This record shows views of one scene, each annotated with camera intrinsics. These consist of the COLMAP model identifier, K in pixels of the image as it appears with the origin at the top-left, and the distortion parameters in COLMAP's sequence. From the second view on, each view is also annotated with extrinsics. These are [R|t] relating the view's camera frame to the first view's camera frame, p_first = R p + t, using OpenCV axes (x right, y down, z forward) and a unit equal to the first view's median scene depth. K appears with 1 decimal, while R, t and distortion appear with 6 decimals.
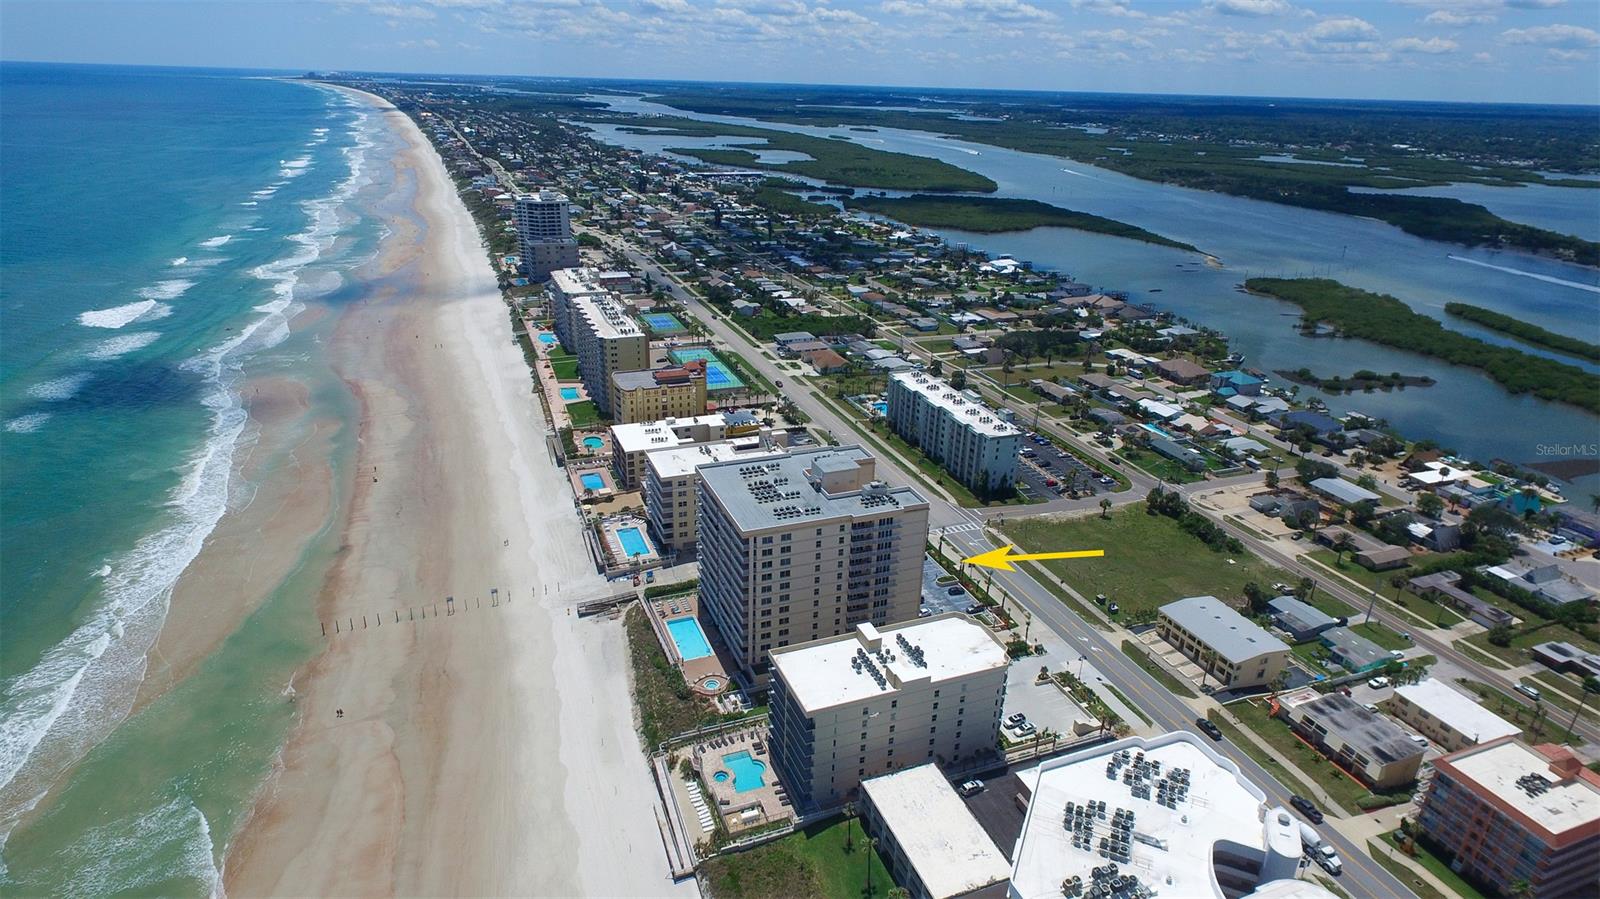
lens RADIAL K [[918.4, 0, 800.0], [0, 918.4, 449.5], [0, 0, 1]] dist [0.000956, 0.000375]
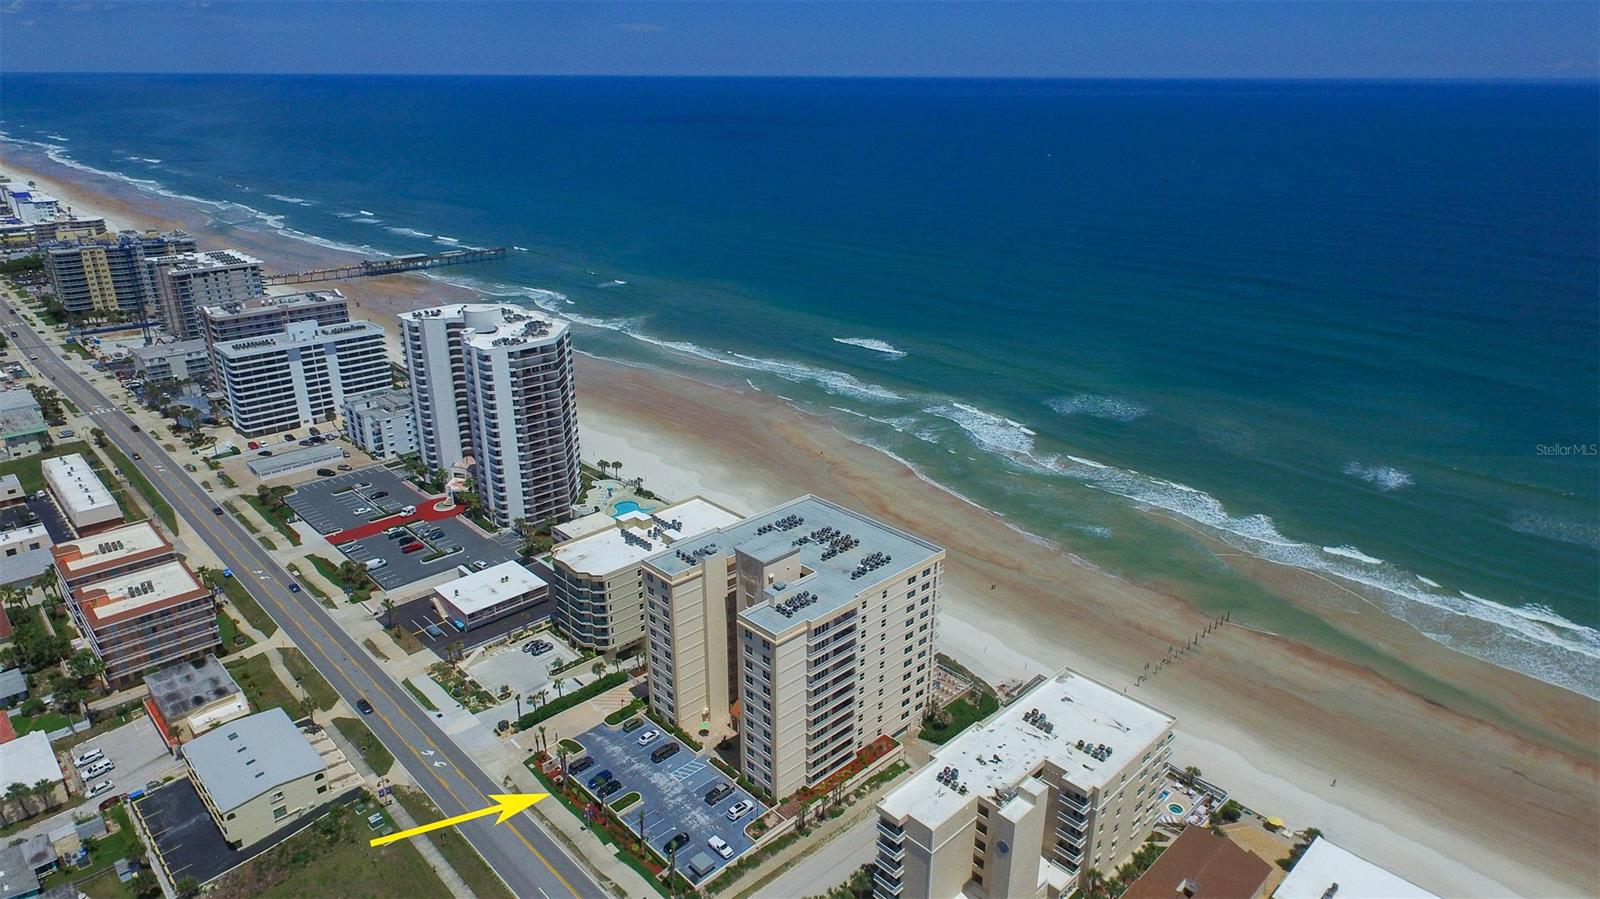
lens RADIAL K [[986.8, 0, 785.9], [0, 986.8, 448.4], [0, 0, 1]] dist [0.001686, 0.000779]
pose [[-0.928503, 0.103488, -0.356612, 0.317342], [-0.164684, 0.745993, 0.645270, -0.593643], [0.332808, 0.657864, -0.675614, 1.533652]]
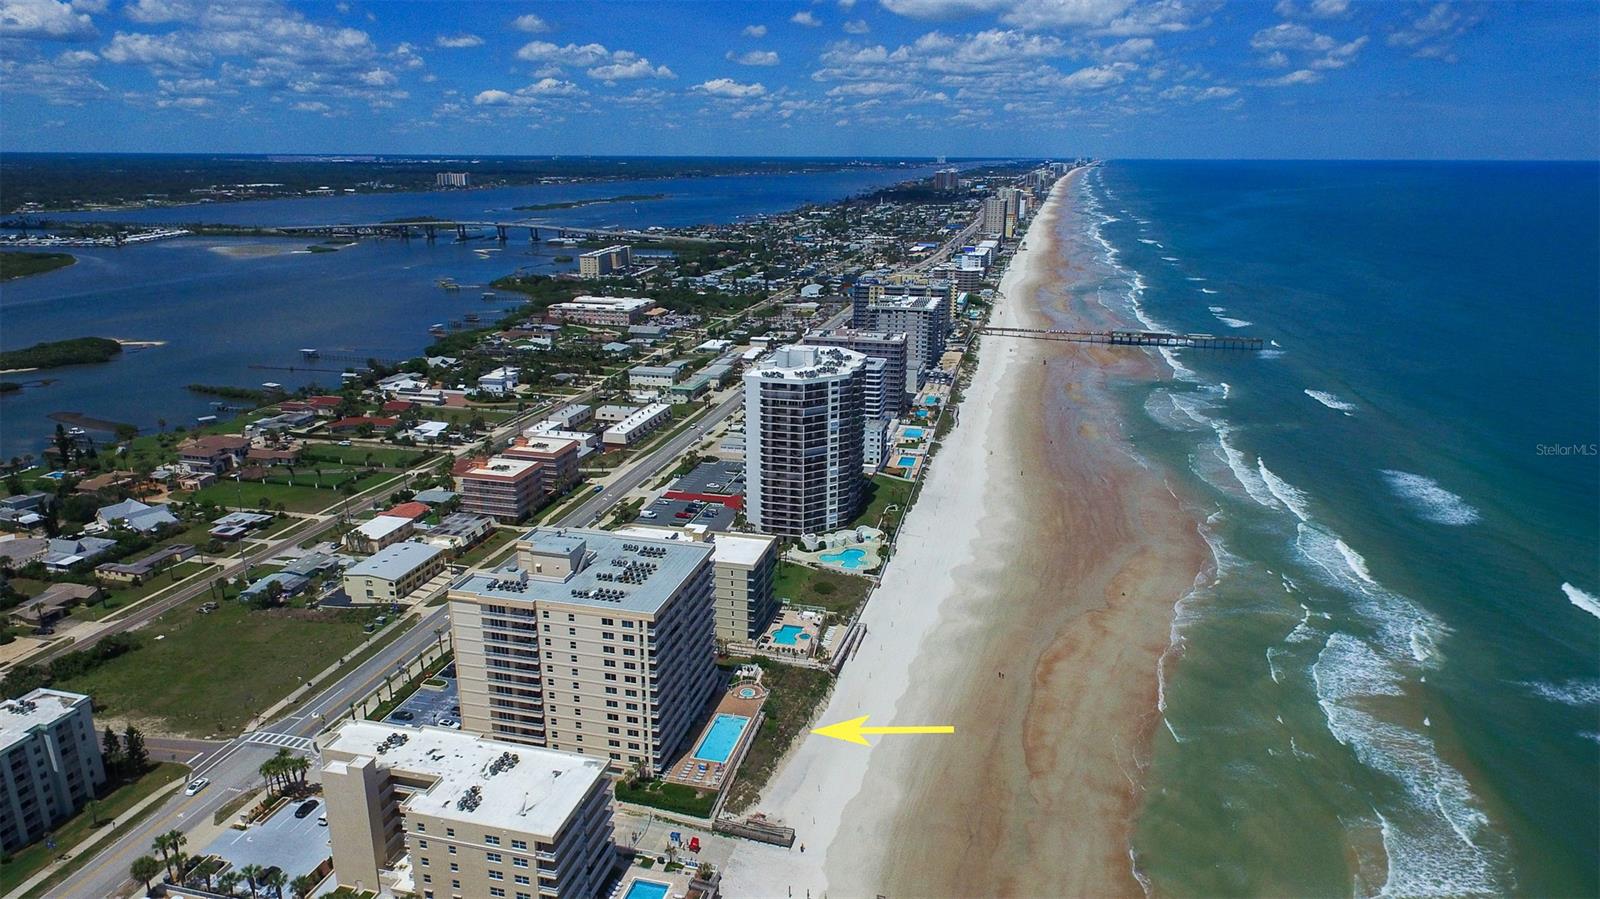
lens RADIAL K [[986.8, 0, 785.9], [0, 986.8, 448.4], [0, 0, 1]] dist [0.001686, 0.000779]
pose [[-0.806078, -0.195732, 0.558504, -0.677167], [0.198431, 0.799705, 0.566654, -0.575838], [-0.557551, 0.567592, -0.605786, 1.430330]]
